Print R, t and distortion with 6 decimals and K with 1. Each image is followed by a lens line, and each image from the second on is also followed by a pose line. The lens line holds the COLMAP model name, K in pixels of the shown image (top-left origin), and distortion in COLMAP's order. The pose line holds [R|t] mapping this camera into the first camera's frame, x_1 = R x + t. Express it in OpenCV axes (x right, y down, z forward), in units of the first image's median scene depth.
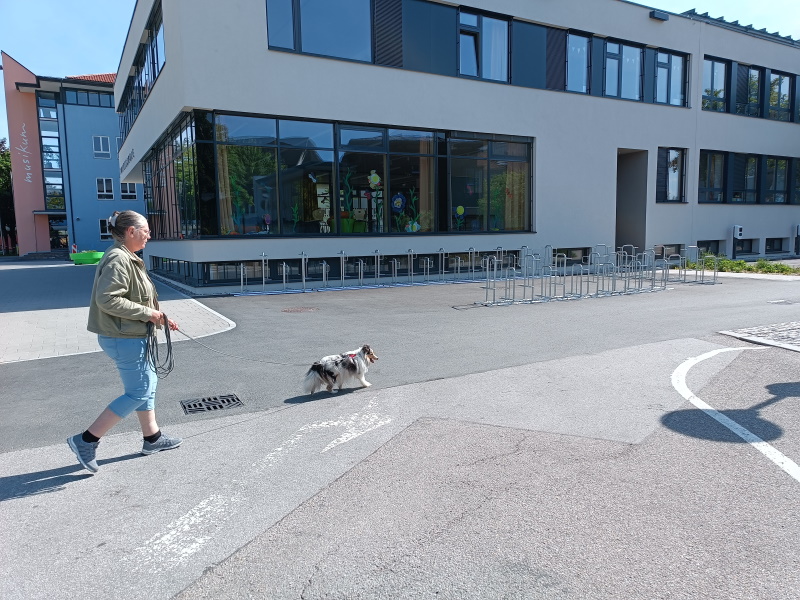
lens RADIAL K [[570.1, 0, 402.9], [0, 570.1, 295.4], [0, 0, 1]] dist [0.004430, -0.008411]
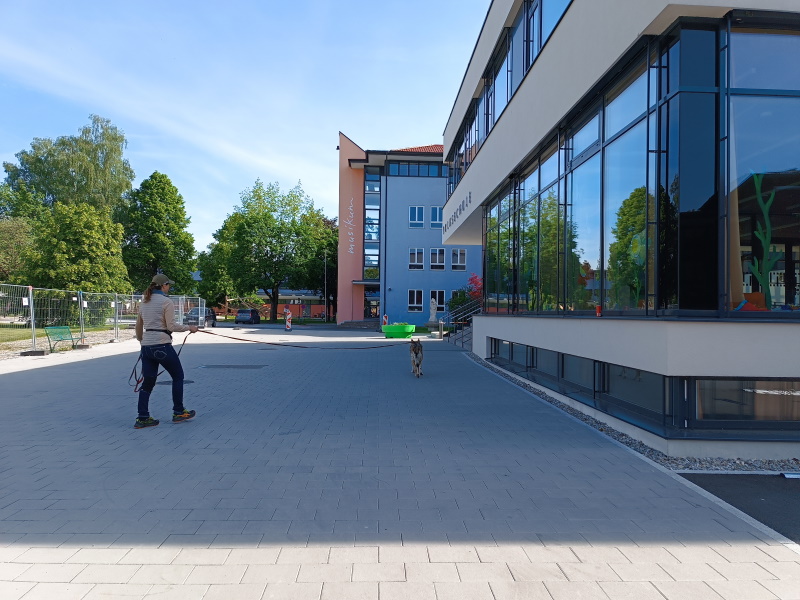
lens RADIAL K [[570.1, 0, 399.7], [0, 570.1, 301.0], [0, 0, 1]] dist [0.004430, -0.008411]
pose [[0.882723, 0.021665, -0.469394, -0.092496], [-0.078494, 0.991699, -0.101841, -0.014643], [0.463291, 0.126742, 0.877096, 0.146926]]
